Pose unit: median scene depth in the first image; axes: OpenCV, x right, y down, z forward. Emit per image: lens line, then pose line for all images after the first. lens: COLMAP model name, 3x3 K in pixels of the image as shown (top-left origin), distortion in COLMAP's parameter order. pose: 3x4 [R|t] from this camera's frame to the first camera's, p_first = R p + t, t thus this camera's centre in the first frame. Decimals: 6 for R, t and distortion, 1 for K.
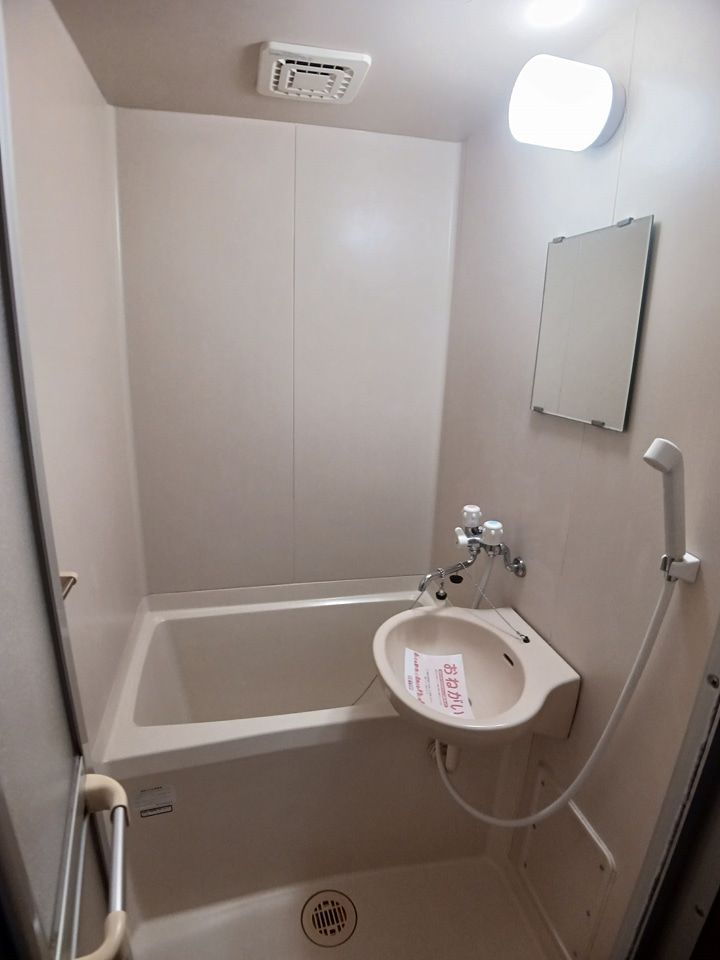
lens RADIAL K [[511.3, 0, 360.0], [0, 511.3, 480.0], [0, 0, 1]] dist [-0.088985, 0.012129]
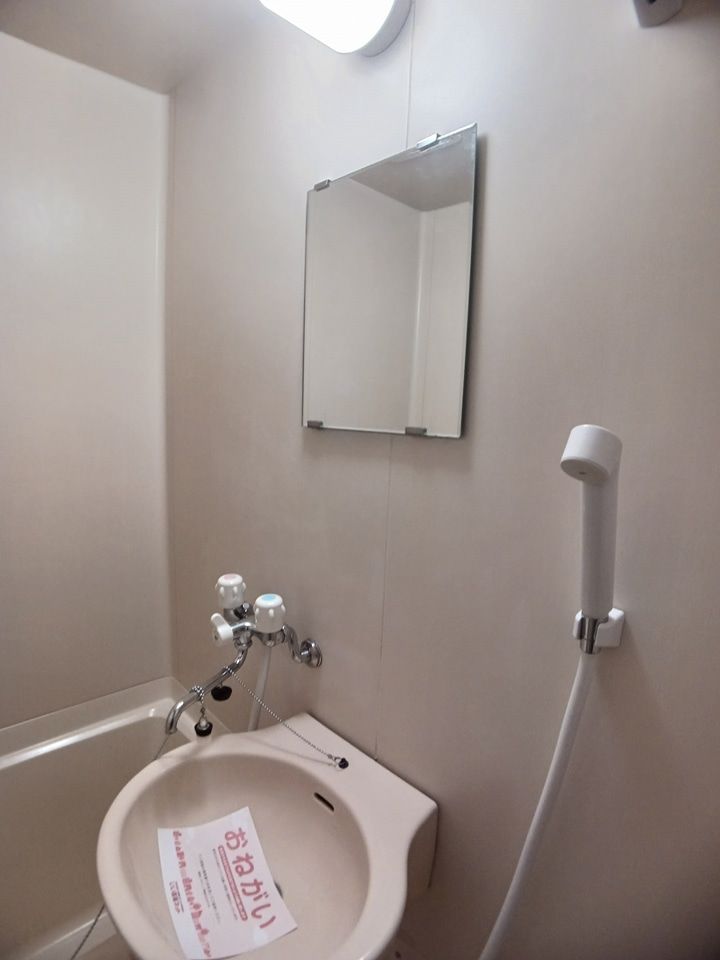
lens RADIAL K [[511.3, 0, 360.0], [0, 511.3, 480.0], [0, 0, 1]] dist [-0.088985, 0.012129]
pose [[0.855880, -0.079158, 0.511081, 0.038273], [0.130631, 0.989262, -0.065540, -0.008734], [-0.500406, 0.122858, 0.857030, 0.353178]]
